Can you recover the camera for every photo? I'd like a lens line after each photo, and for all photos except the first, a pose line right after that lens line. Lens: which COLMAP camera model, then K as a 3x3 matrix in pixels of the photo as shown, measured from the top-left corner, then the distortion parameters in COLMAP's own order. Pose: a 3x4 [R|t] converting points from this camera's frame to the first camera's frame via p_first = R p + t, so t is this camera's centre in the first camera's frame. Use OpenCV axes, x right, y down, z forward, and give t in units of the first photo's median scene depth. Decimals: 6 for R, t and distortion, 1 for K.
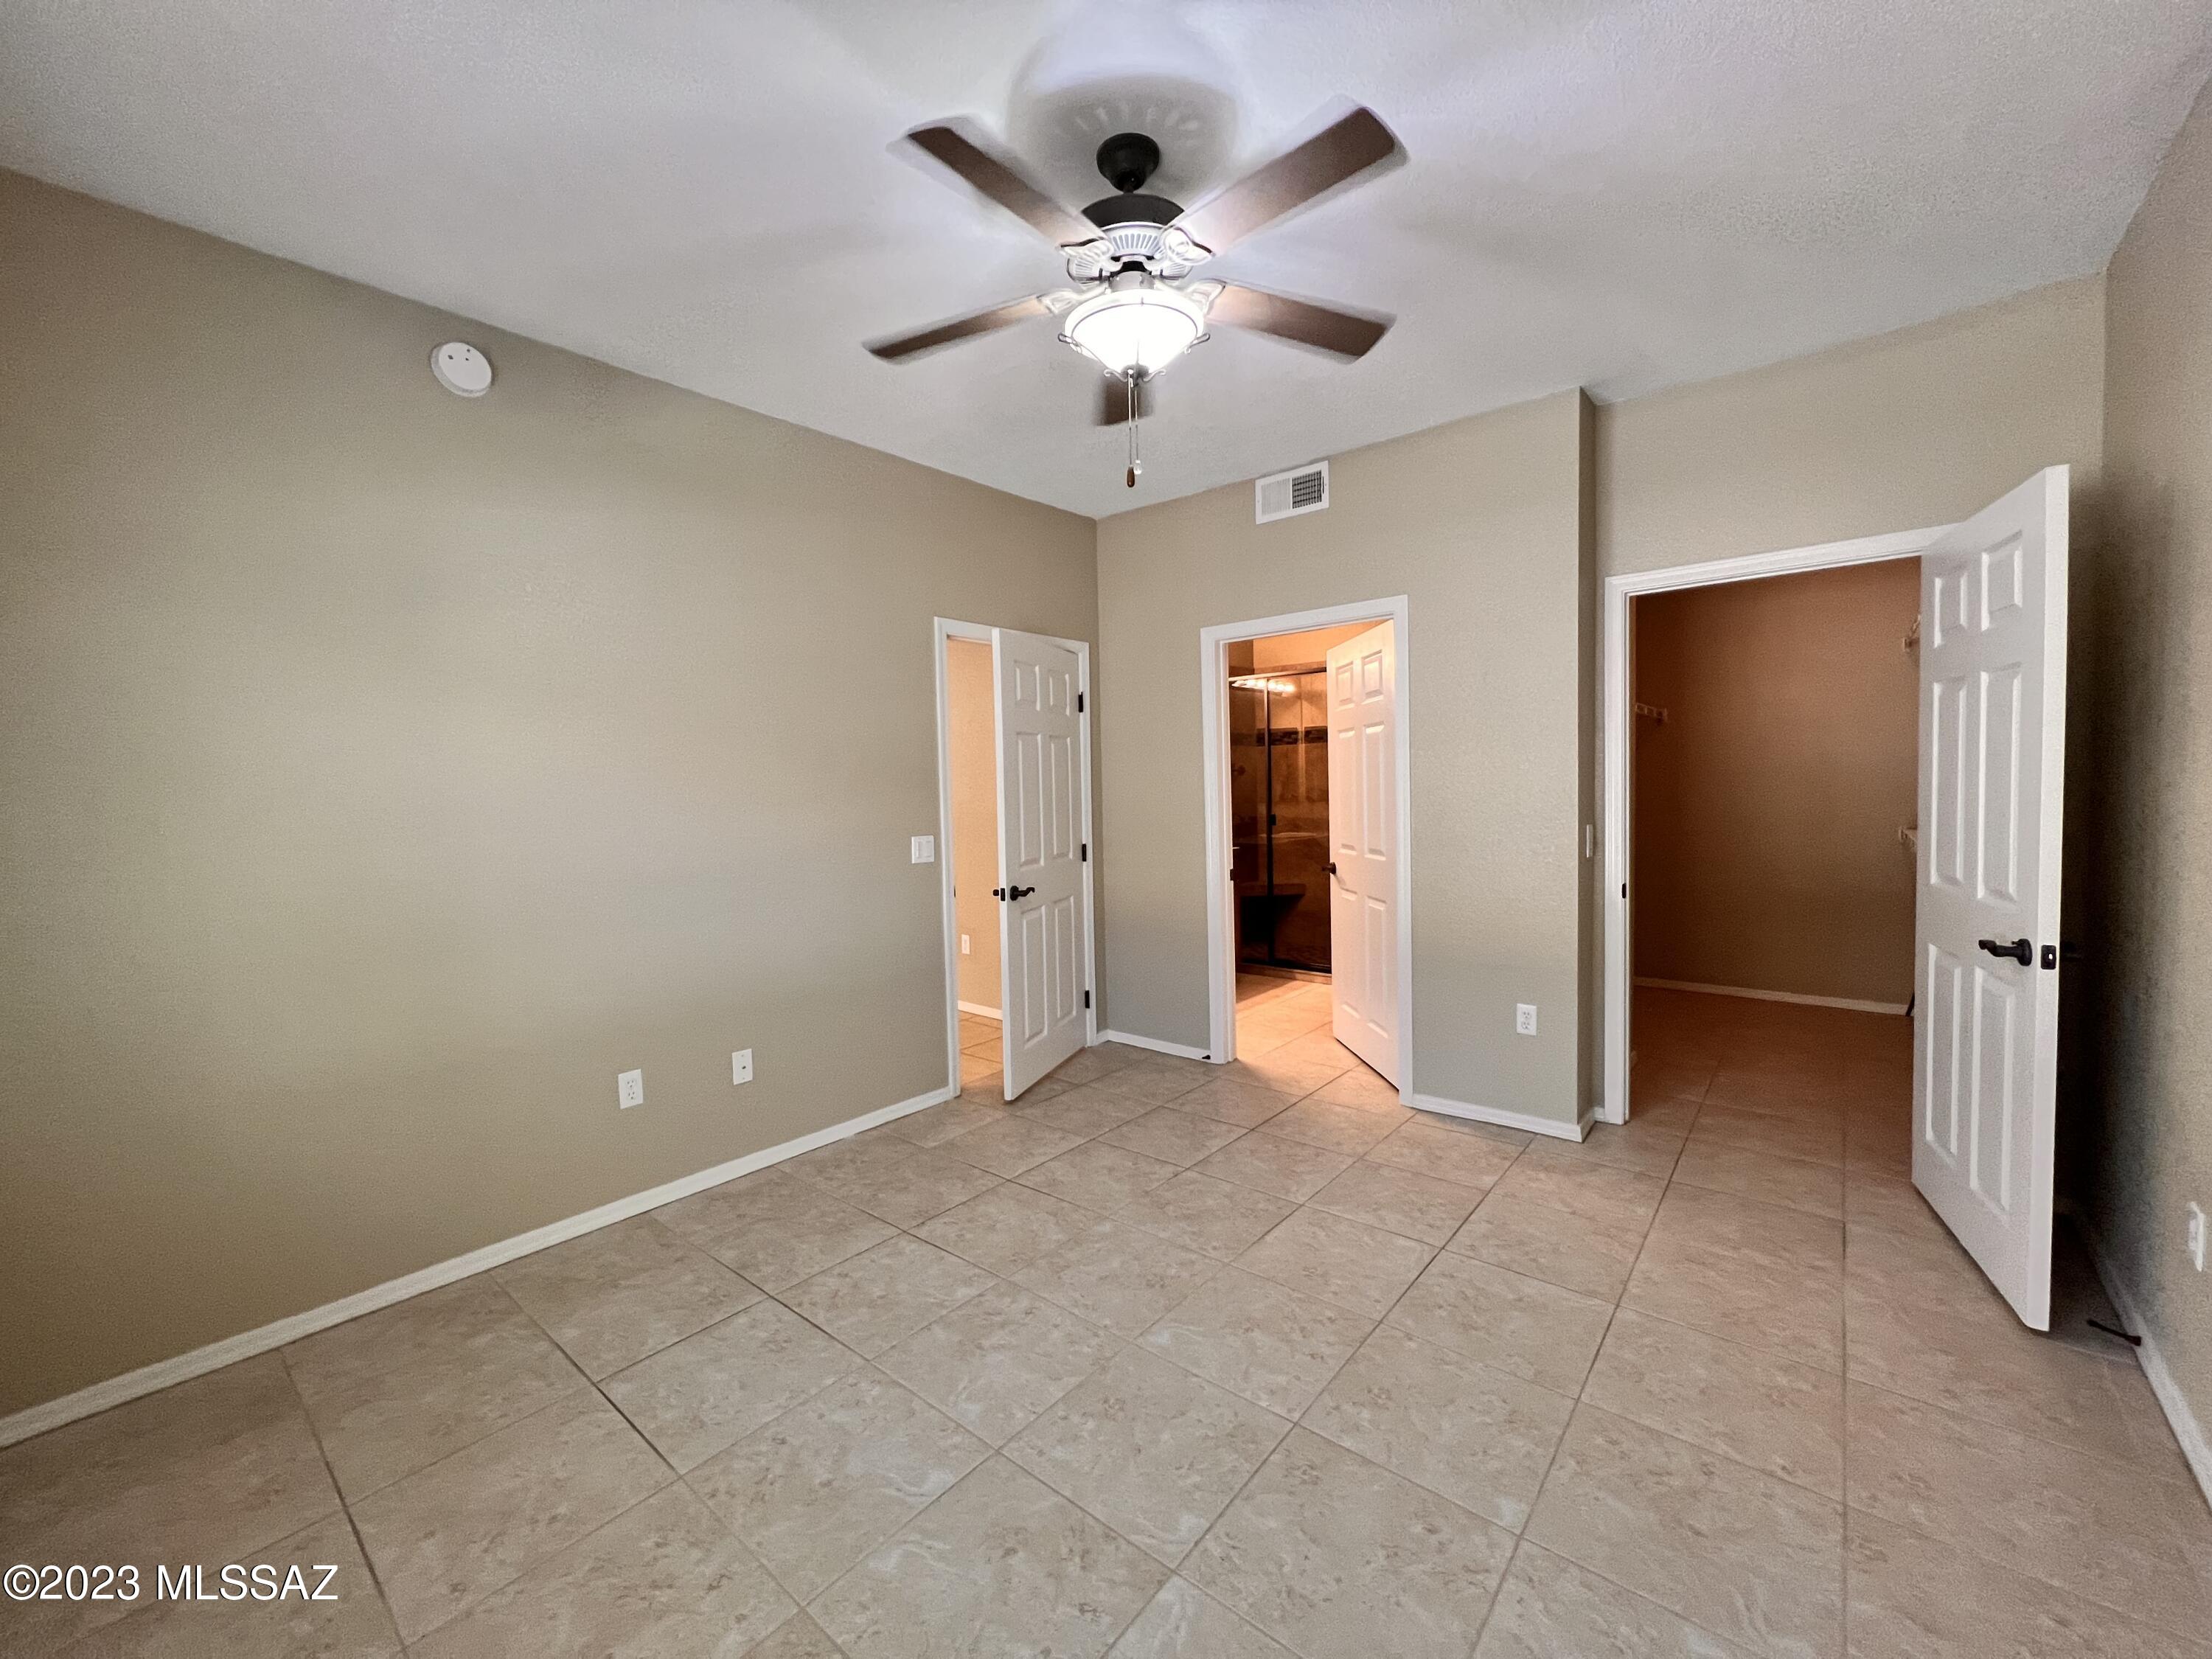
lens RADIAL K [[883.9, 0, 1103.2], [0, 883.9, 829.4], [0, 0, 1]] dist [-0.004081, -0.000468]
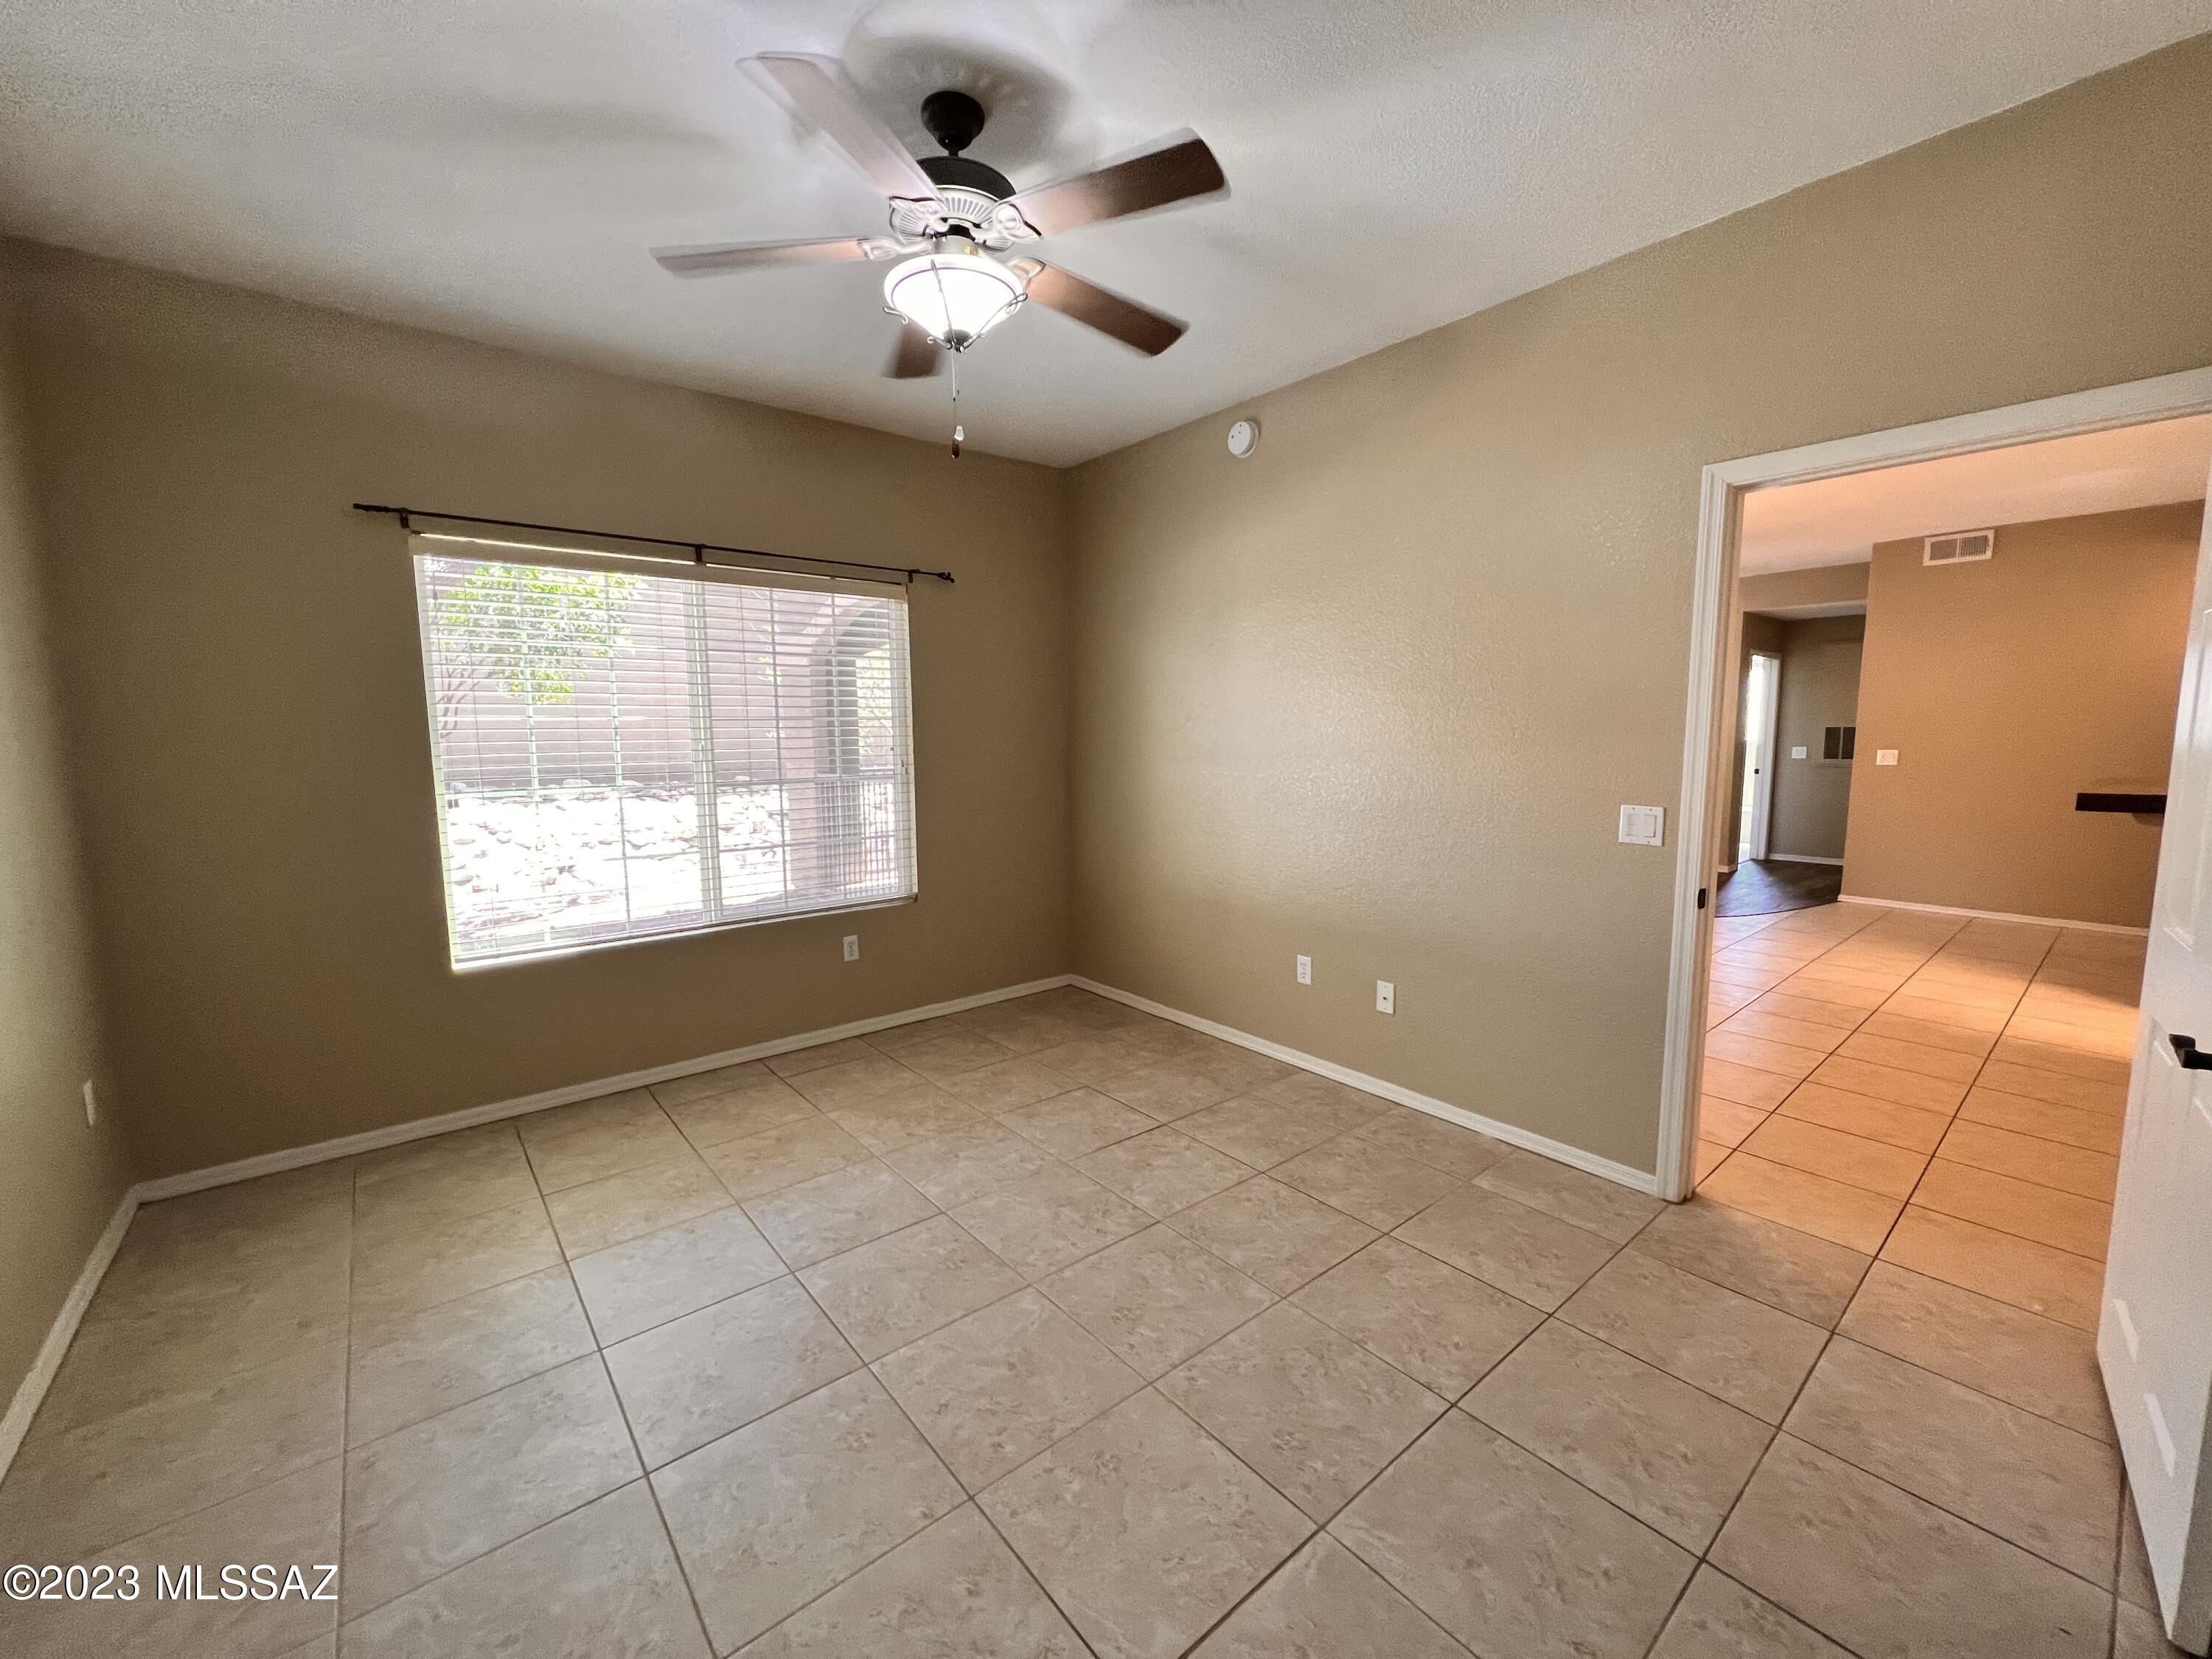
lens RADIAL K [[883.9, 0, 1100.8], [0, 883.9, 834.0], [0, 0, 1]] dist [-0.004081, -0.000468]
pose [[-0.185902, 0.140480, -0.972474, 0.801535], [-0.038226, 0.987943, 0.150022, -0.084437], [0.981824, 0.065063, -0.178291, 1.036794]]
